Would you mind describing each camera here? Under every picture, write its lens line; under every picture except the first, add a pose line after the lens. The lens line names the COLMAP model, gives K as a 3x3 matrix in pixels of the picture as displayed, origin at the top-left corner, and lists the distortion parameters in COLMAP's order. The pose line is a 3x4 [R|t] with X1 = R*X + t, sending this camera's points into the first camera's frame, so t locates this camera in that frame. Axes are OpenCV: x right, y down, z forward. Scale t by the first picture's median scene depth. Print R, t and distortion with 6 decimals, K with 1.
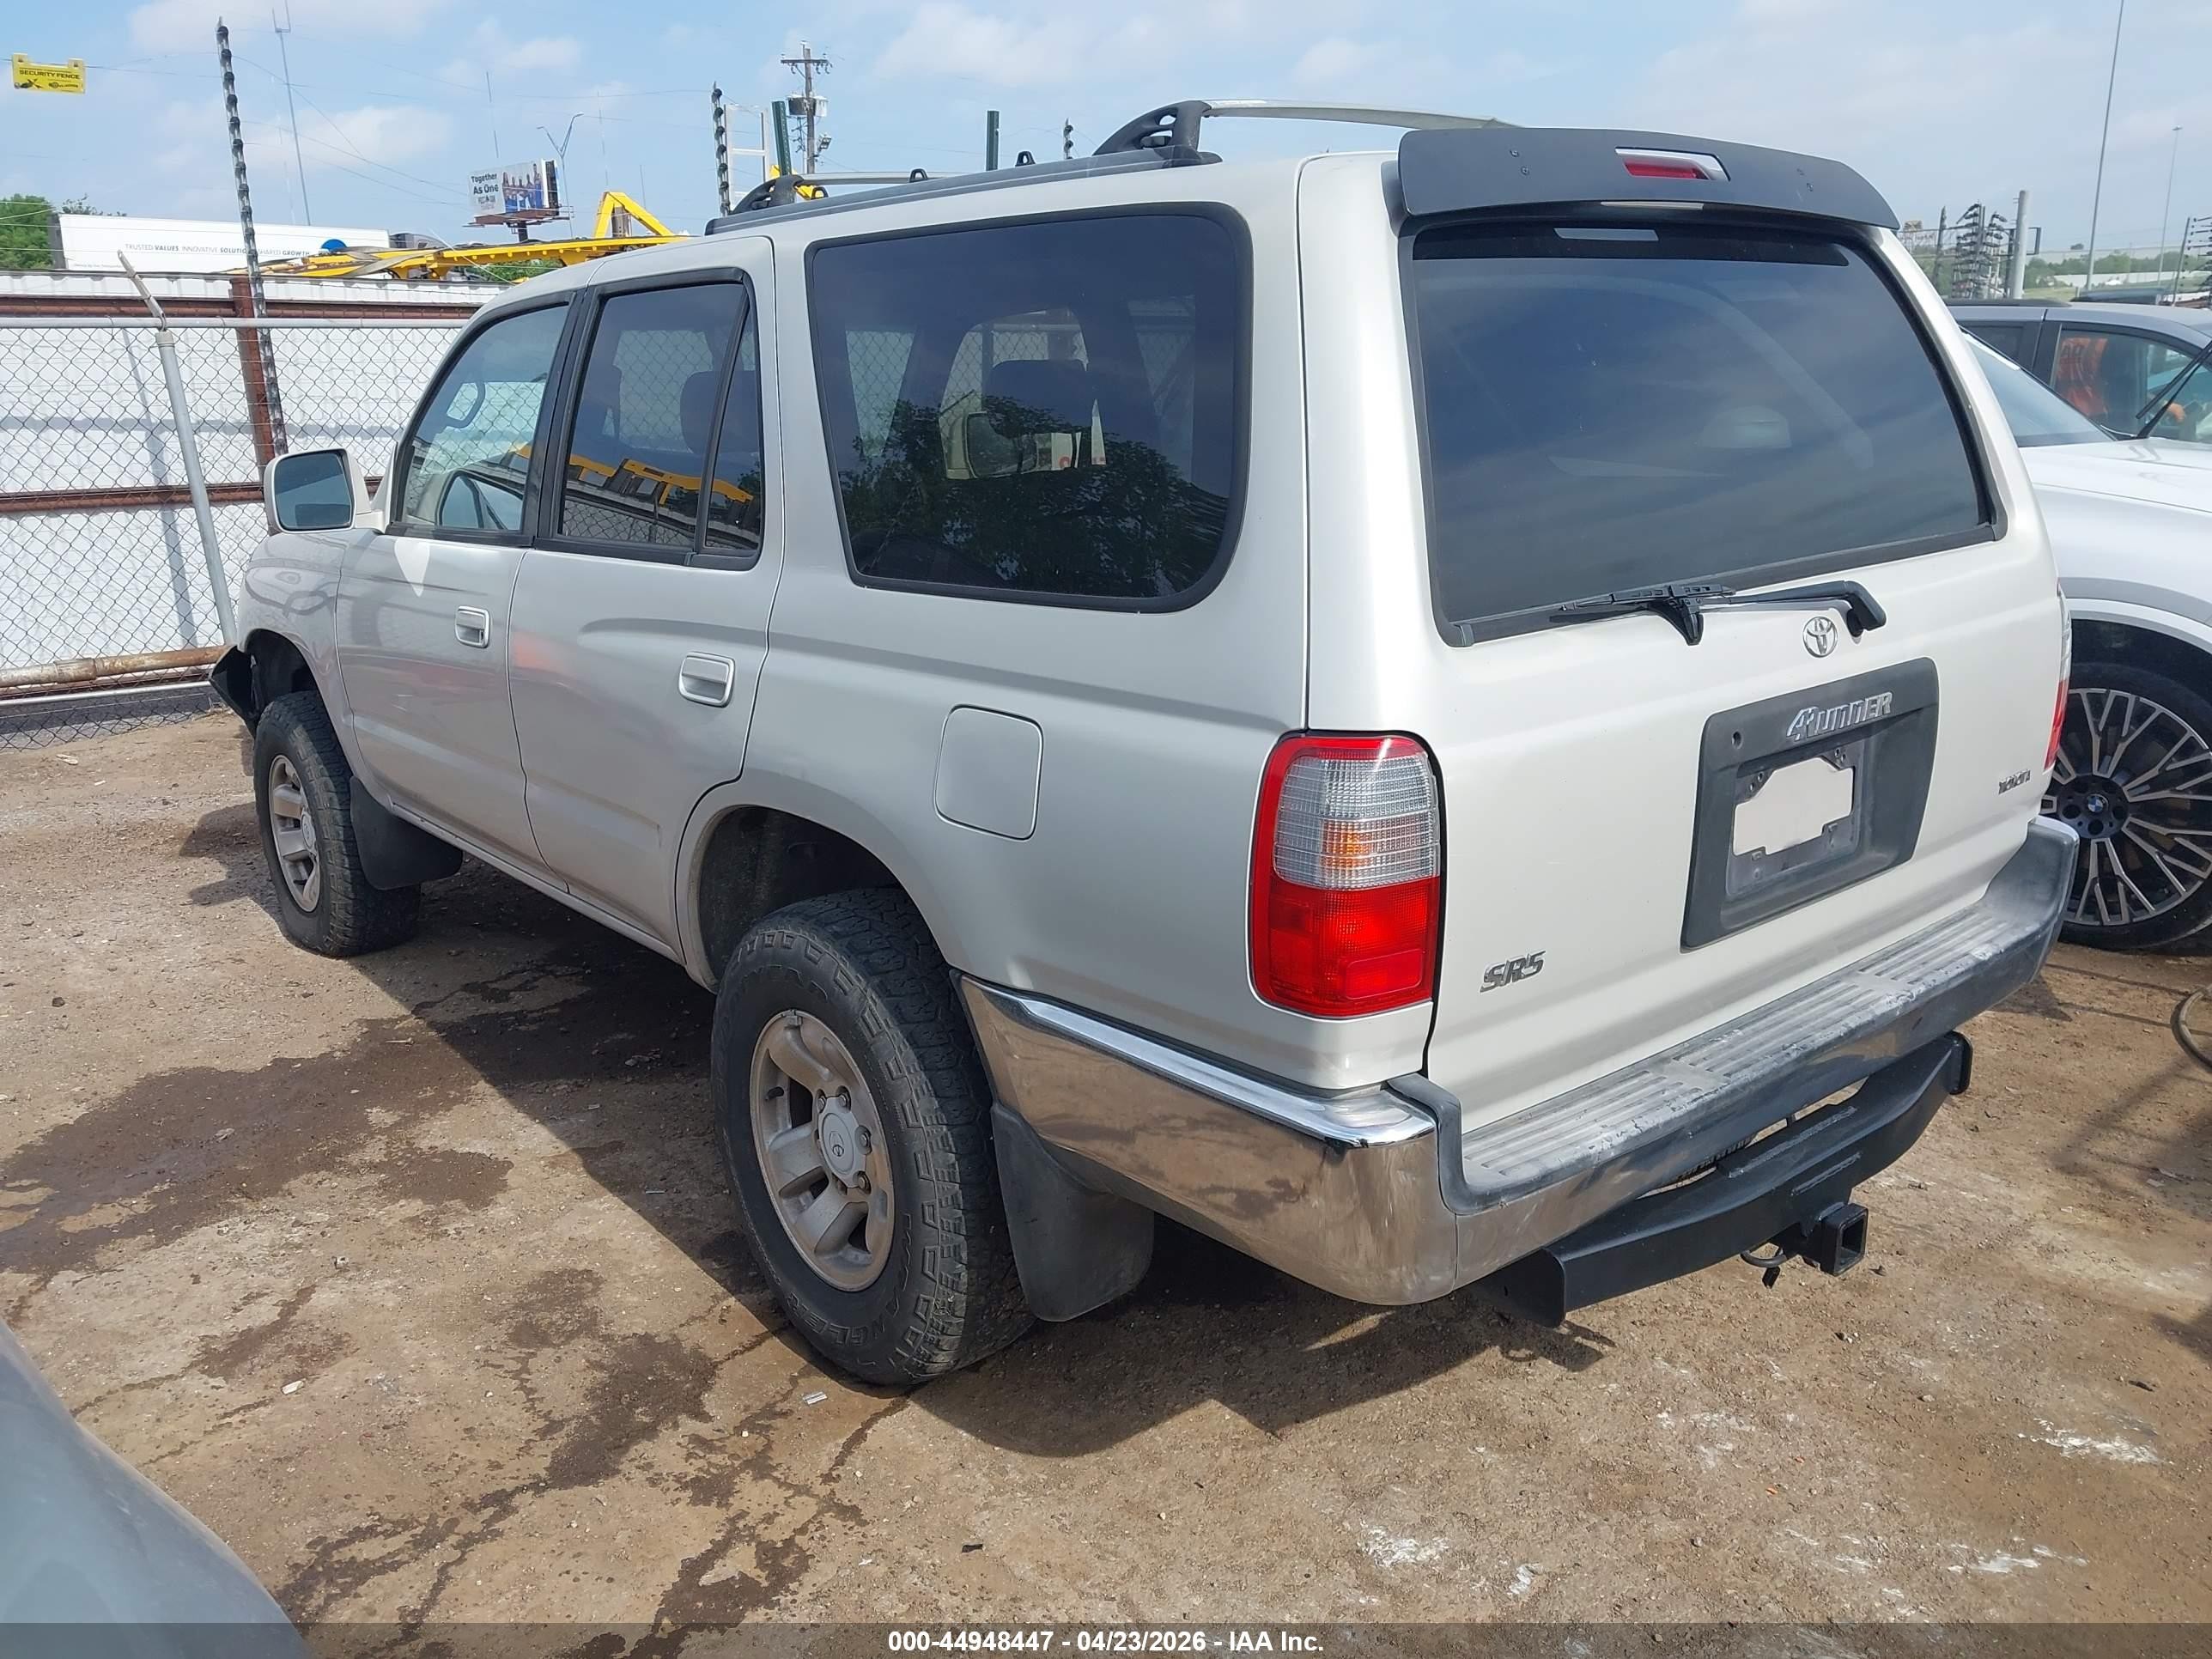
lens RADIAL K [[1678.3, 0, 1106.0], [0, 1678.3, 829.5], [0, 0, 1]] dist [0.065497, -0.135192]
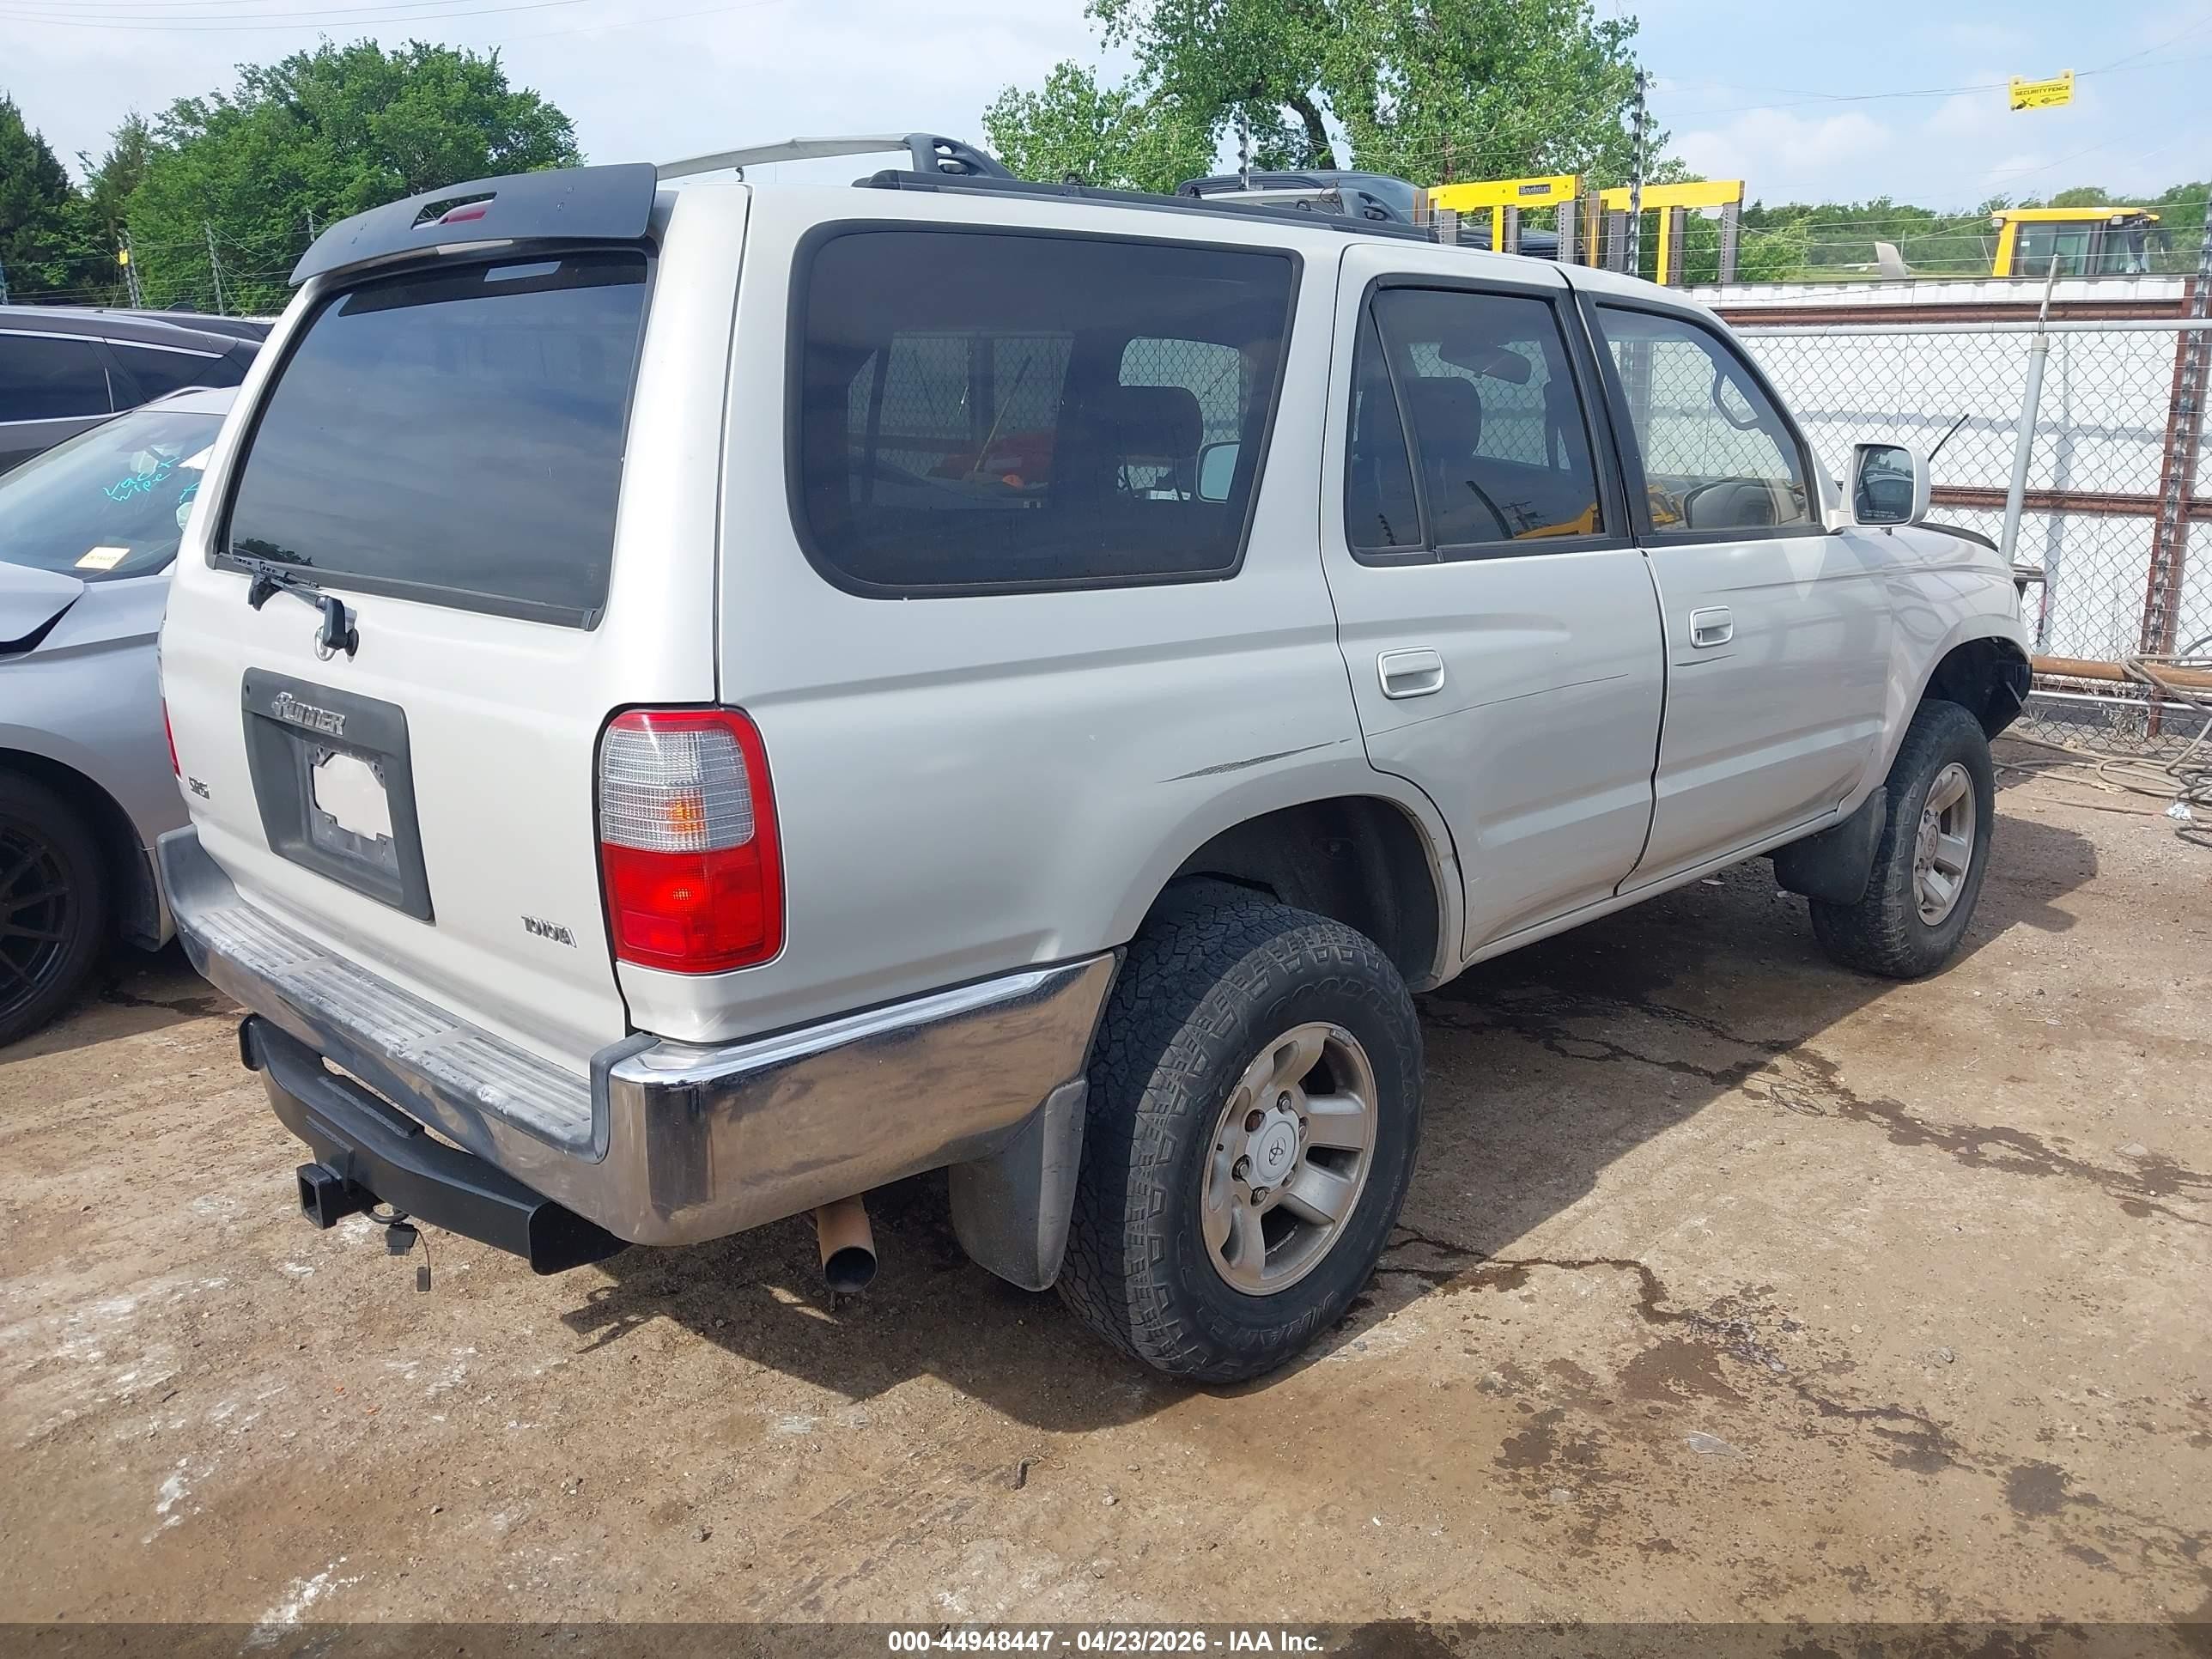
lens RADIAL K [[1659.8, 0, 1106.0], [0, 1659.8, 829.5], [0, 0, 1]] dist [0.070234, -0.103042]
pose [[0.123115, 0.260804, -0.957509, 1.212760], [-0.257582, 0.940180, 0.222965, -0.290323], [0.958381, 0.219186, 0.182929, 1.022457]]
